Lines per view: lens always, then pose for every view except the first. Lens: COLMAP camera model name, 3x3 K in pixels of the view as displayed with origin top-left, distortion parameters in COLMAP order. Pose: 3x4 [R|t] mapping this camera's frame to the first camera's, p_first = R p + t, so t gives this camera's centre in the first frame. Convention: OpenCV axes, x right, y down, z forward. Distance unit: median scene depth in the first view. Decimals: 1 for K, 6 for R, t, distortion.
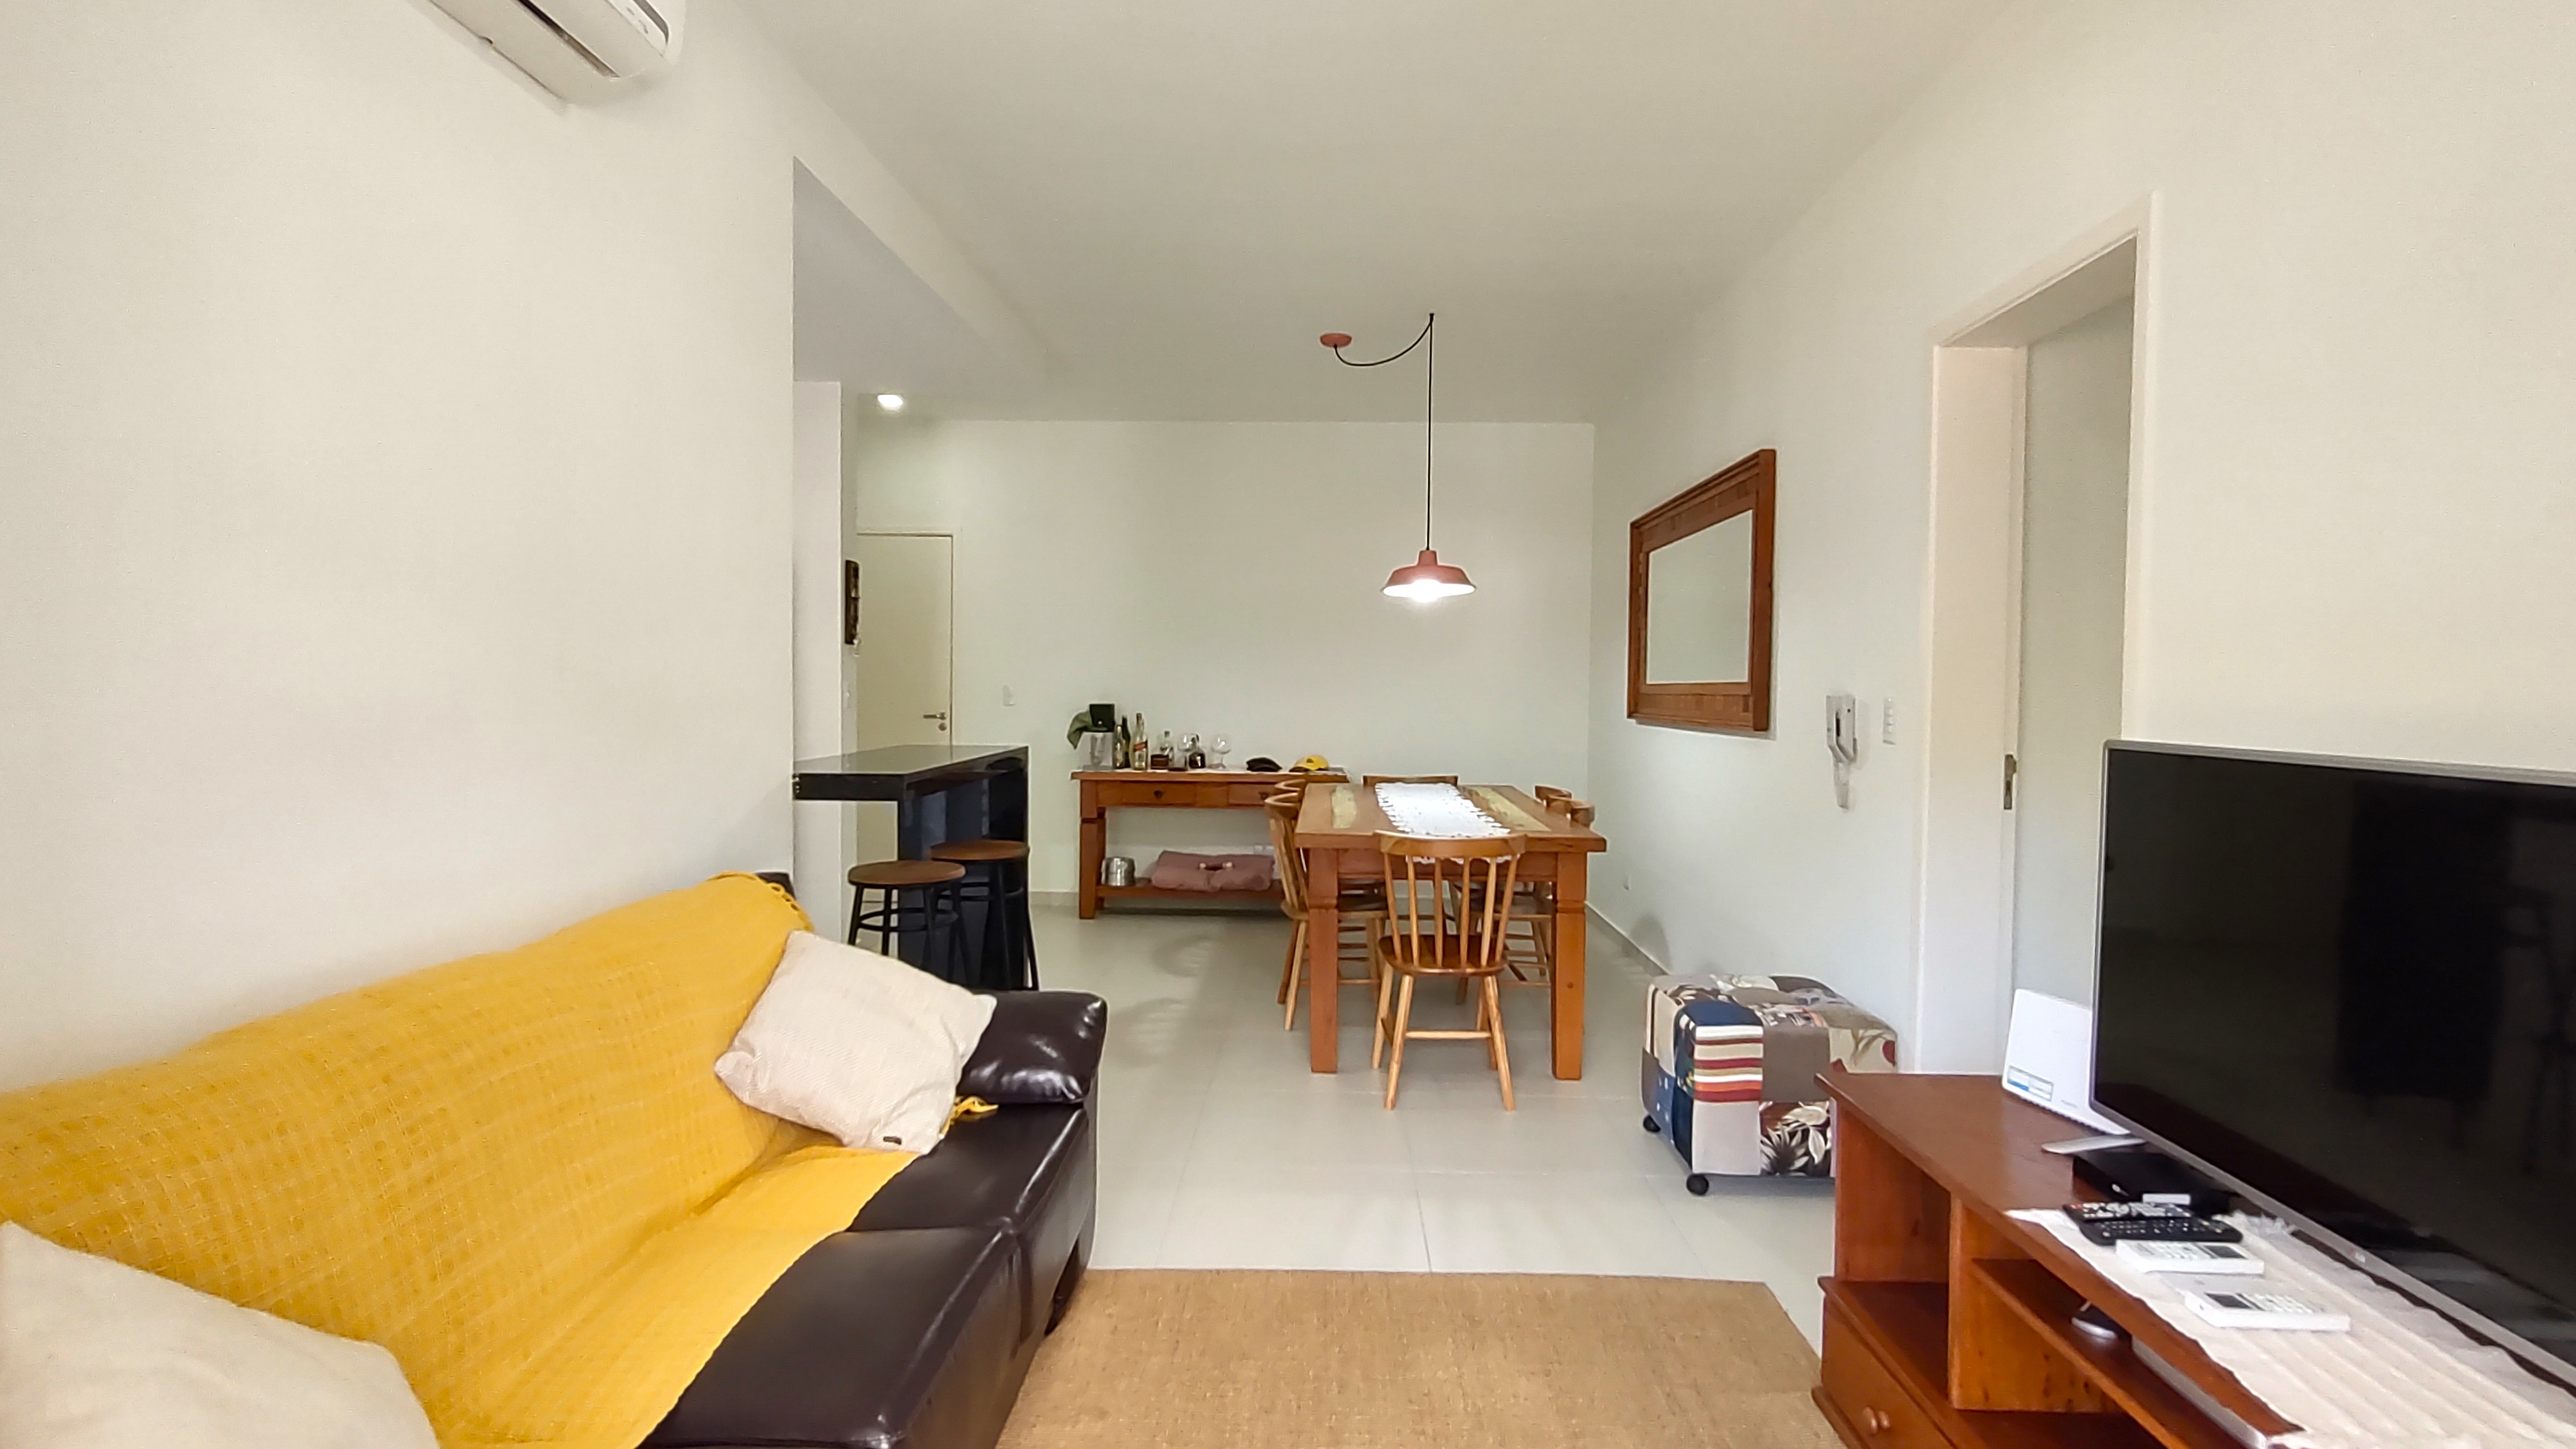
lens RADIAL K [[1187.6, 0, 1290.5], [0, 1187.6, 716.8], [0, 0, 1]] dist [0.001499, -0.000014]
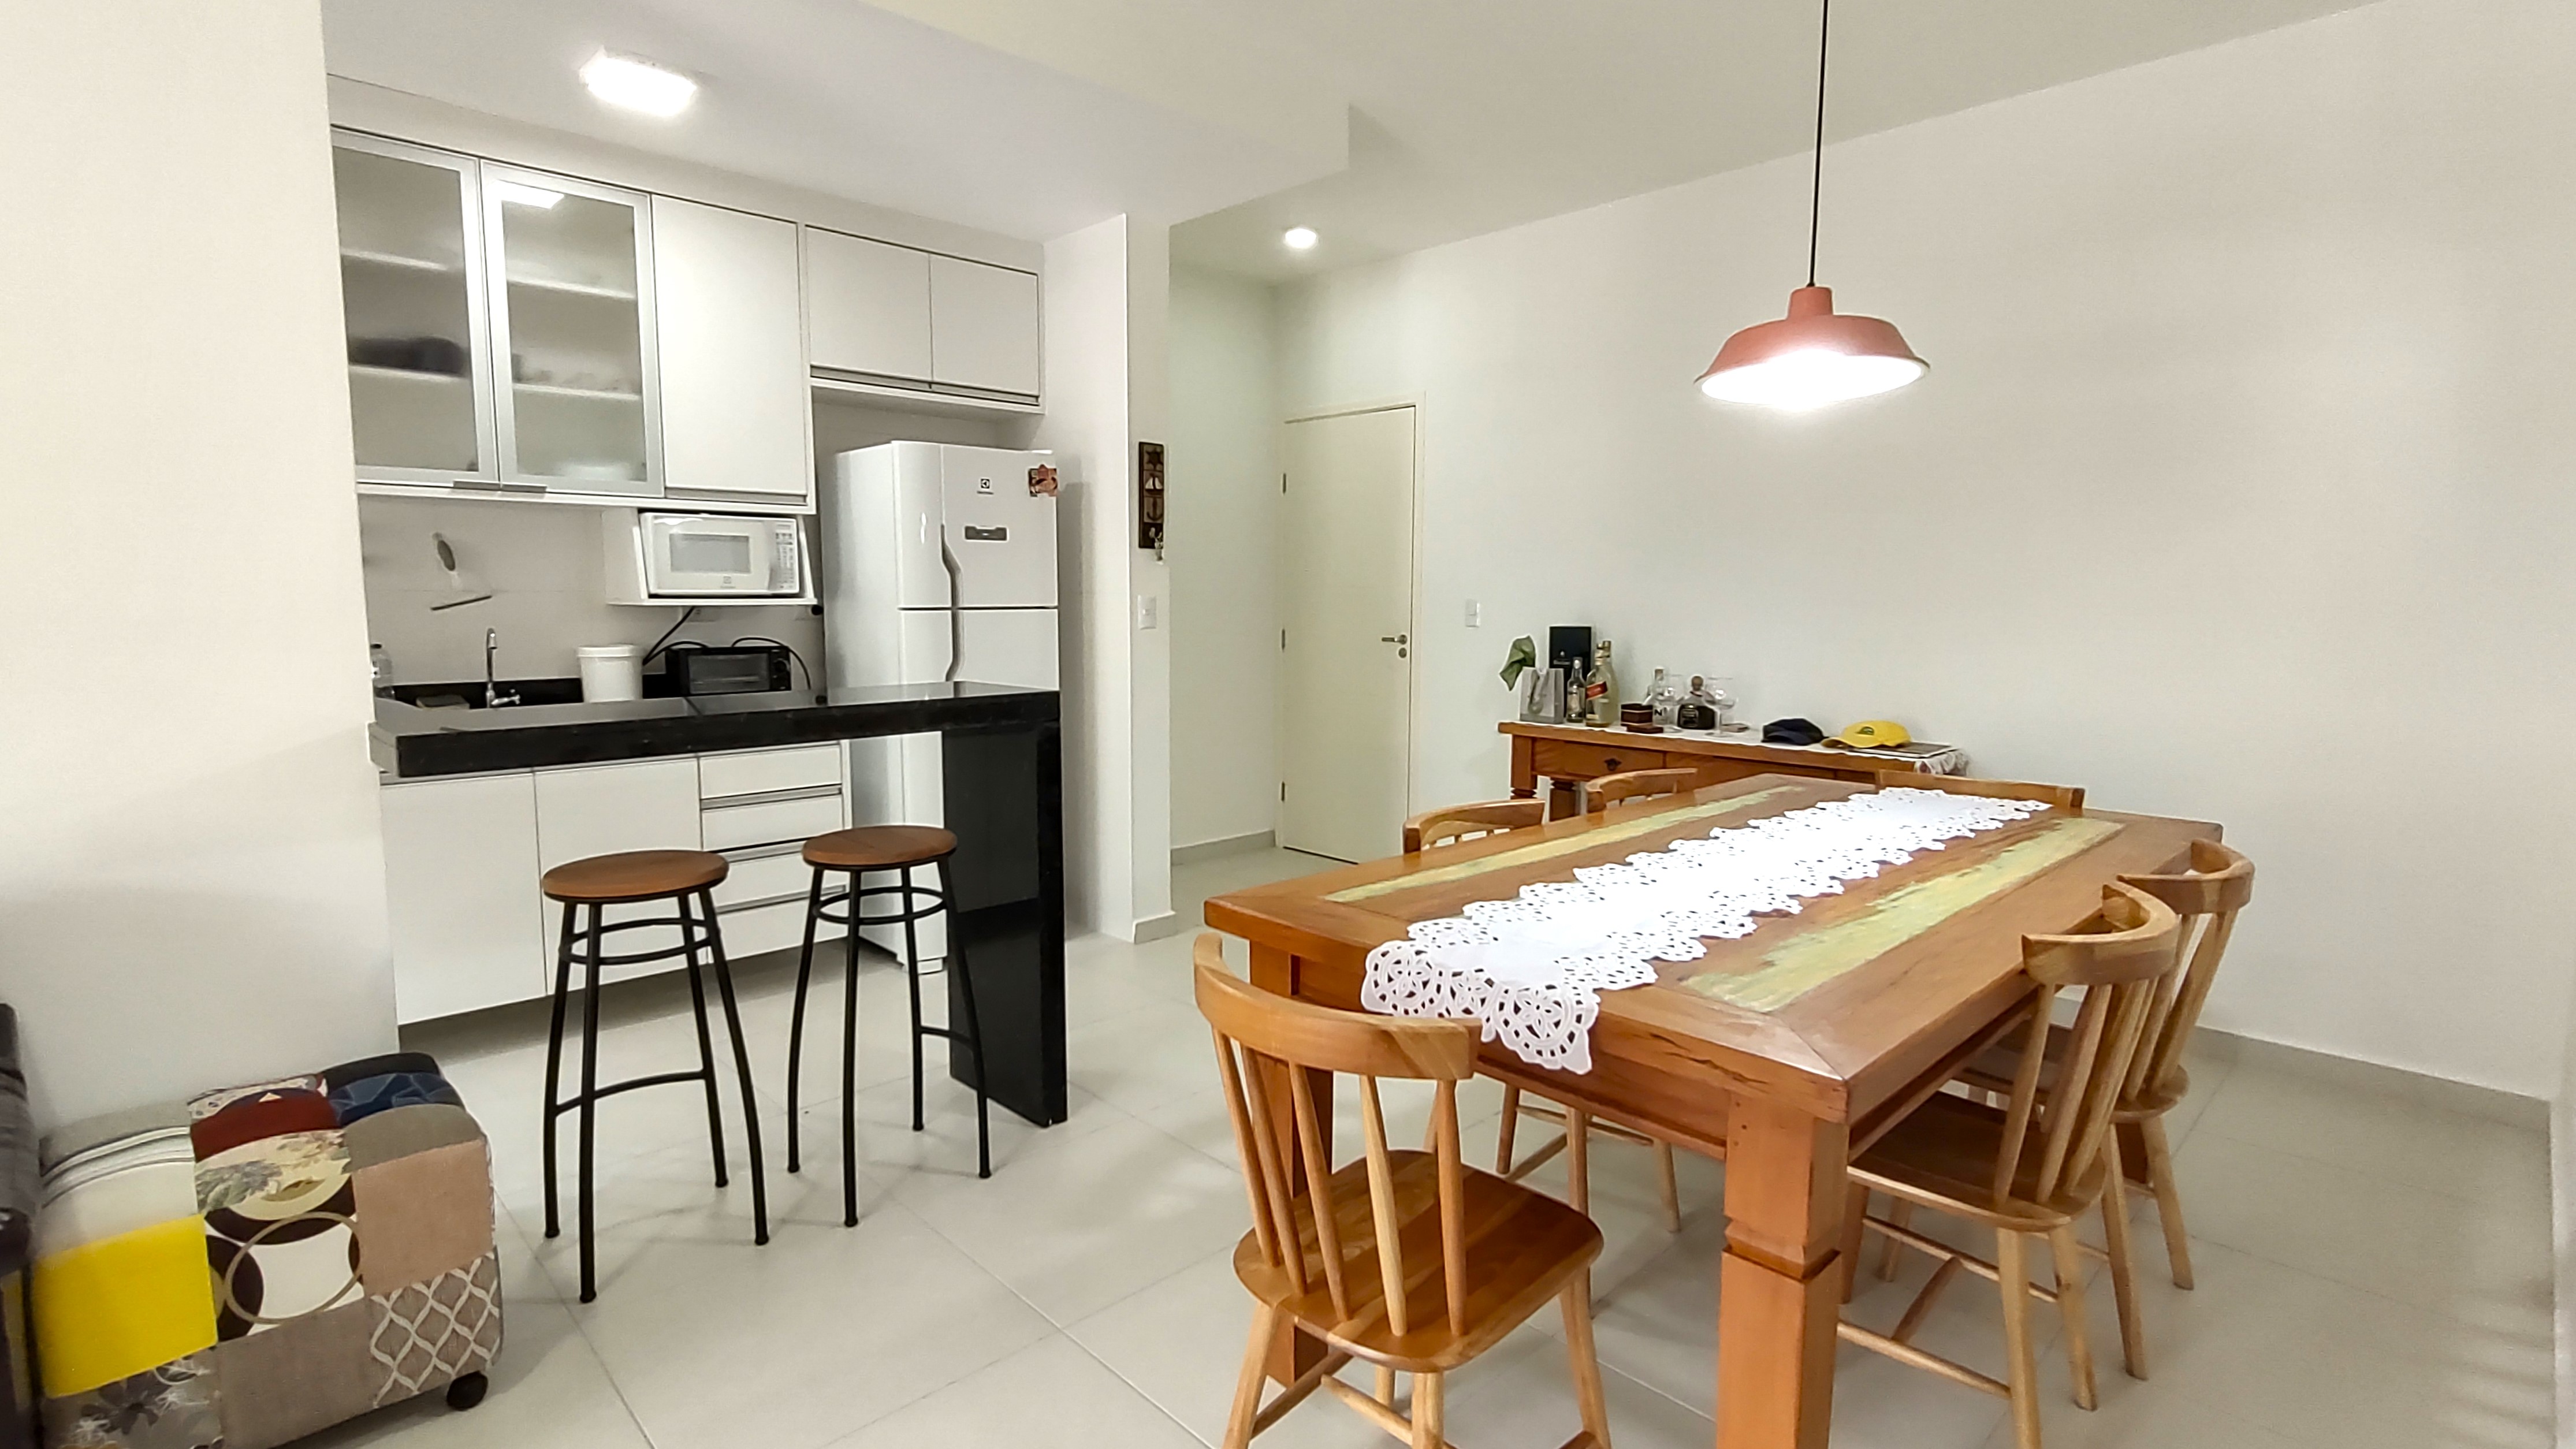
lens RADIAL K [[1187.6, 0, 1290.5], [0, 1187.6, 716.8], [0, 0, 1]] dist [0.001499, -0.000014]
pose [[0.706000, 0.065701, -0.705158, 0.457949], [-0.016106, 0.996920, 0.076759, -0.018060], [0.708029, -0.042835, 0.704883, 0.838580]]
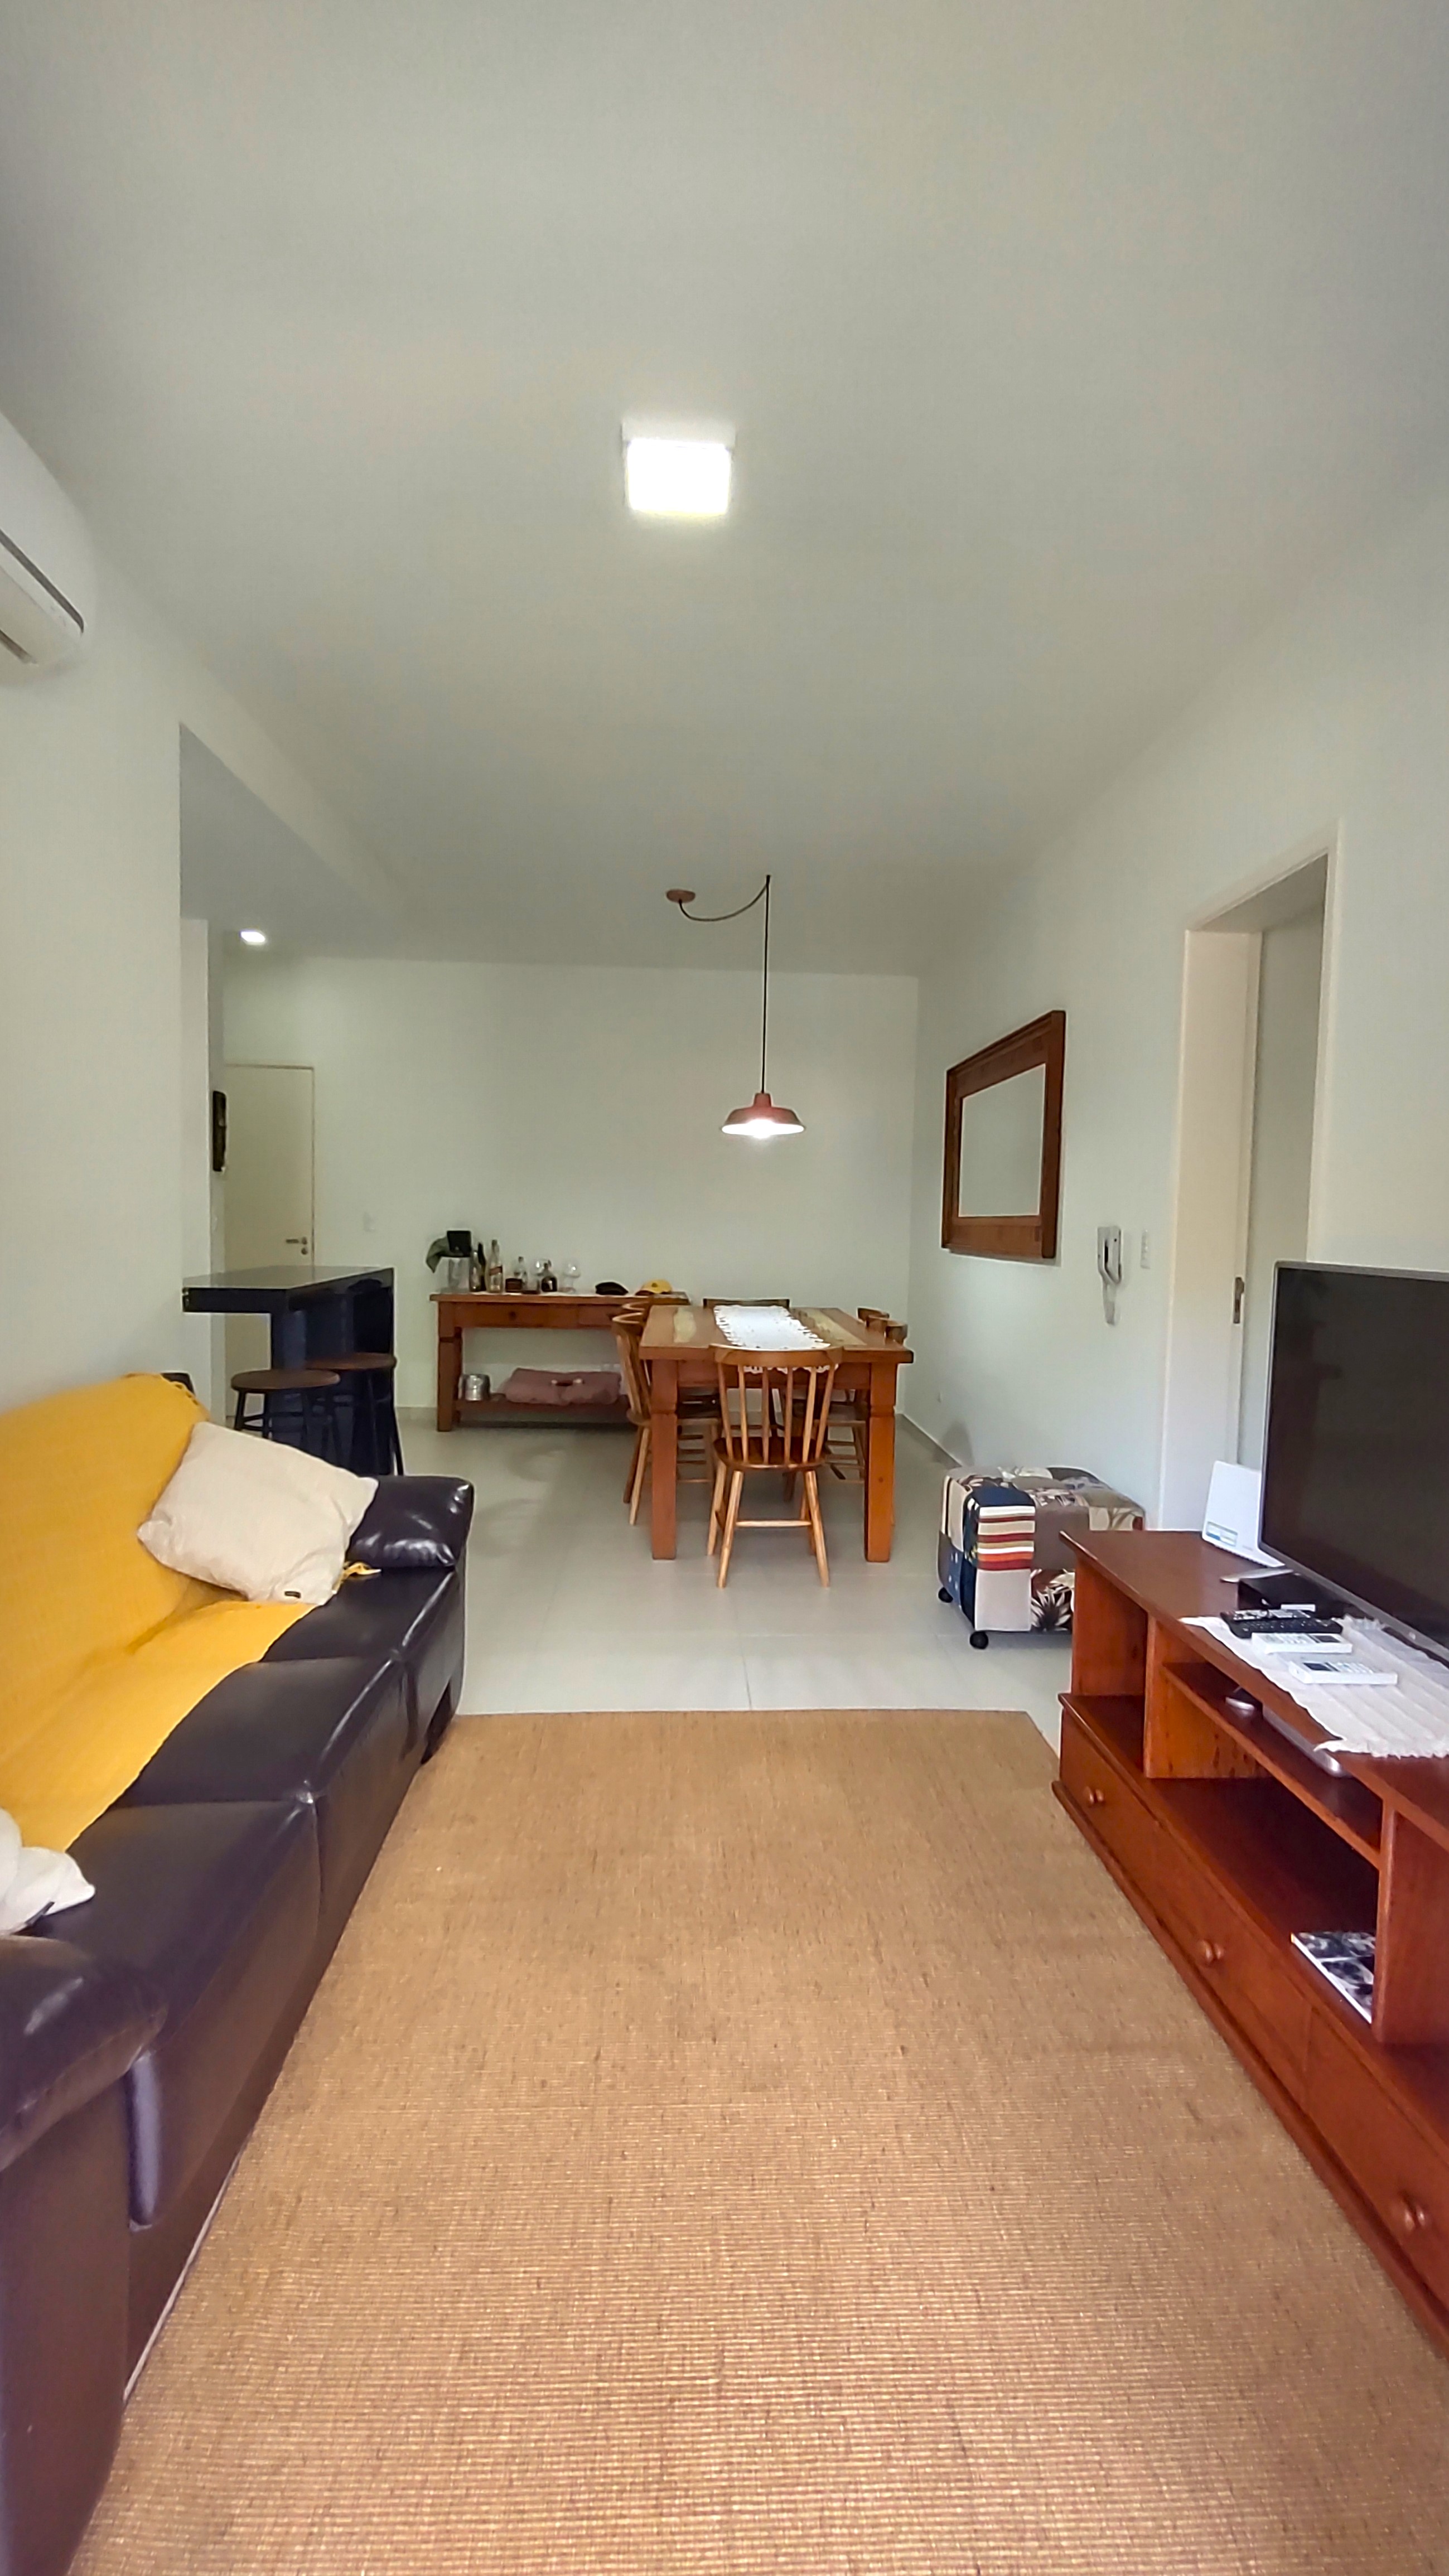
lens RADIAL K [[1155.4, 0, 736.8], [0, 1155.4, 1283.1], [0, 0, 1]] dist [-0.002029, -0.000328]
pose [[0.996364, 0.005627, 0.085010, 0.003103], [-0.008224, 0.999509, 0.030230, 0.006589], [-0.084798, -0.030819, 0.995921, -0.110625]]
